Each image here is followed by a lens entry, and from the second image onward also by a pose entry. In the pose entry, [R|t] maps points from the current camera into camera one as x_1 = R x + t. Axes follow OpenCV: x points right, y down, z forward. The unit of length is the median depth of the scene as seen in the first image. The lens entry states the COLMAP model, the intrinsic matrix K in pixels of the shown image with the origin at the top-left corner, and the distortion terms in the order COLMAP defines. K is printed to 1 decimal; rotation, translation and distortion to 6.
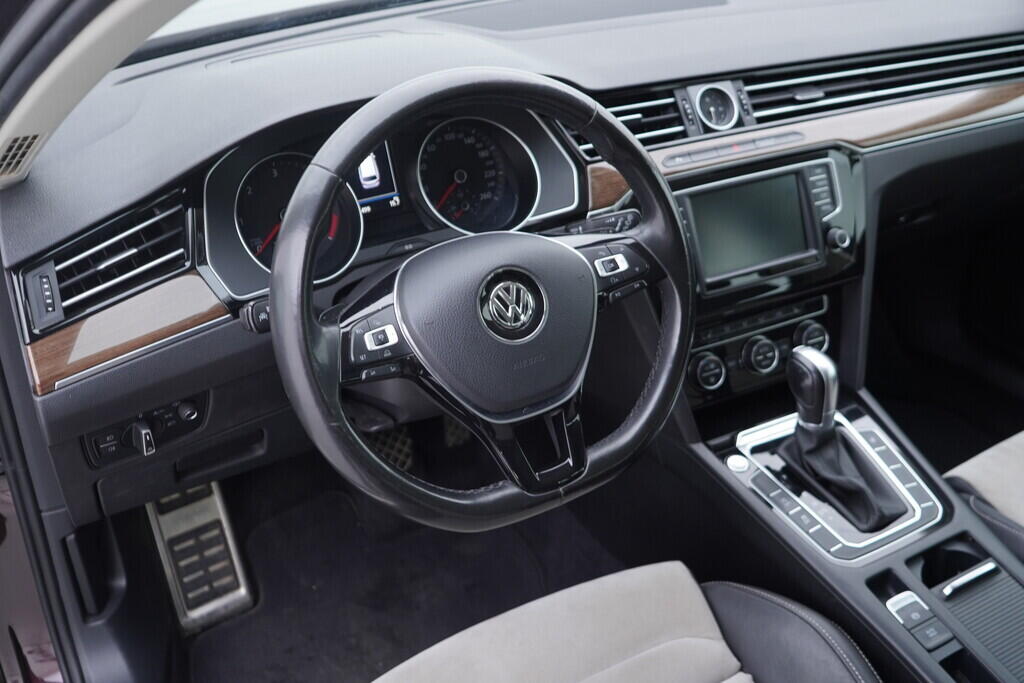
lens RADIAL K [[1042.0, 0, 506.8], [0, 1042.0, 351.7], [0, 0, 1]] dist [-0.014648, -0.006306]
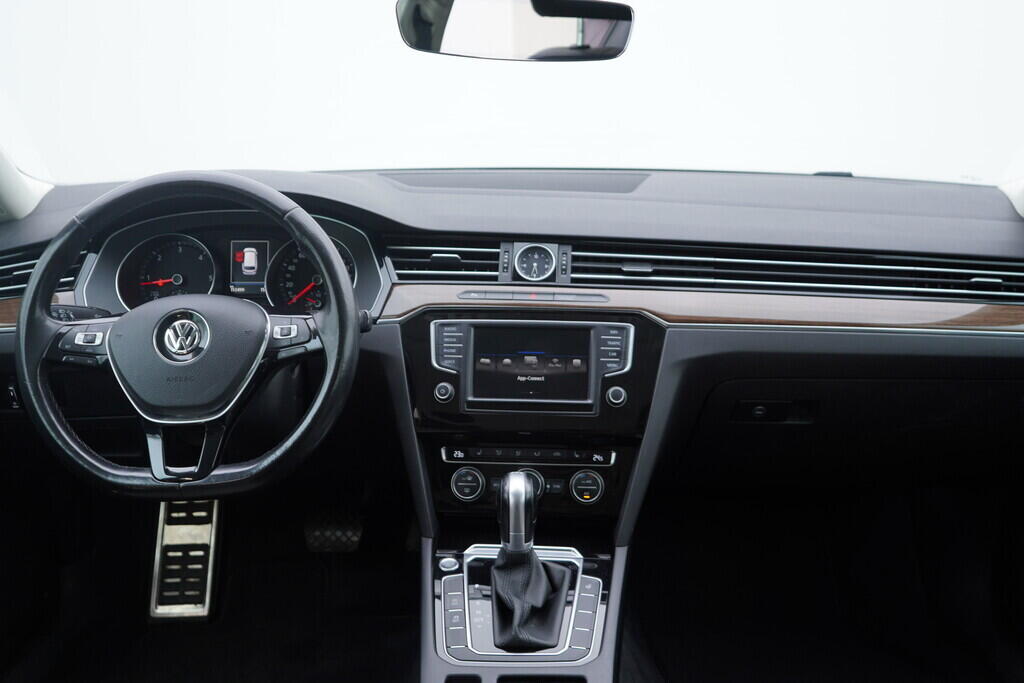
lens RADIAL K [[1042.0, 0, 506.8], [0, 1042.0, 351.7], [0, 0, 1]] dist [-0.014648, -0.006306]
pose [[0.865518, 0.173536, -0.469856, 0.726896], [-0.274782, 0.948810, -0.155741, 0.047530], [0.418777, 0.263904, 0.868896, 0.007069]]
